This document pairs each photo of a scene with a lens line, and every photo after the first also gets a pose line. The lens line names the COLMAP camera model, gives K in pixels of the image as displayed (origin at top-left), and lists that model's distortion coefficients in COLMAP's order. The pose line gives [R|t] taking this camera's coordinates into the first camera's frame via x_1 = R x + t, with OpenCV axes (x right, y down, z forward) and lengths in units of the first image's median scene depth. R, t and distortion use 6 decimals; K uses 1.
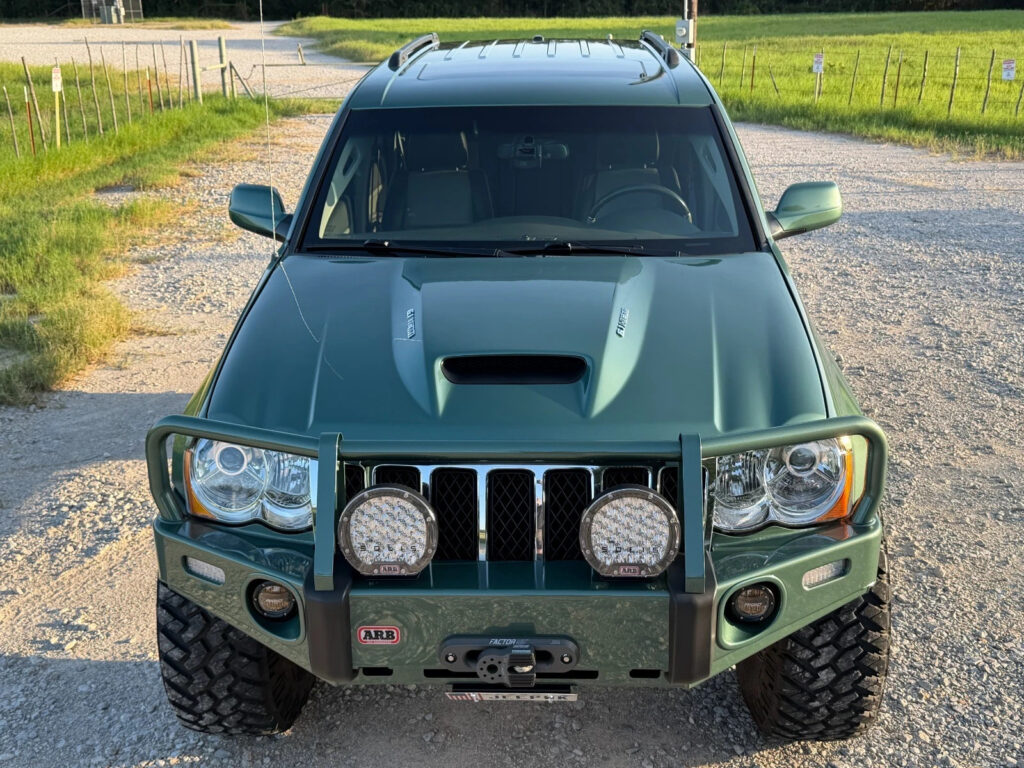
lens RADIAL K [[1187.3, 0, 518.2], [0, 1187.3, 378.7], [0, 0, 1]] dist [0.076527, 0.000000]
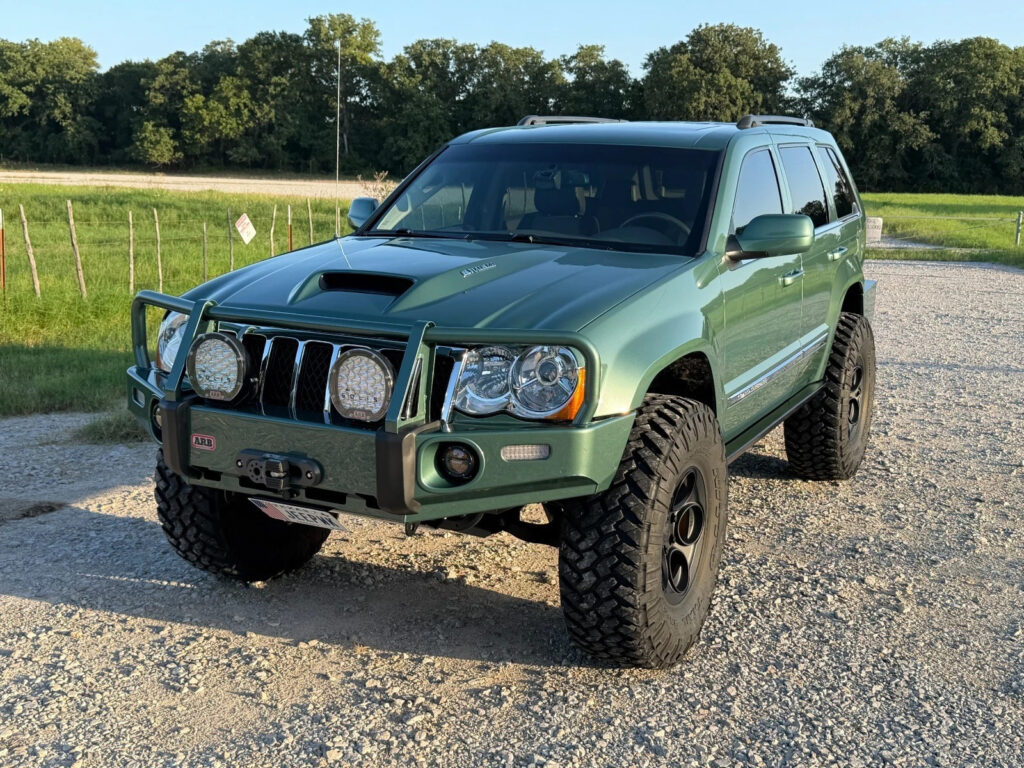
lens RADIAL K [[1187.3, 0, 518.8], [0, 1187.3, 381.8], [0, 0, 1]] dist [0.076527, 0.000000]
pose [[0.907298, 0.109988, -0.405849, 0.646973], [-0.165146, 0.980836, -0.103379, 0.191602], [0.386701, 0.160820, 0.908074, -0.111421]]
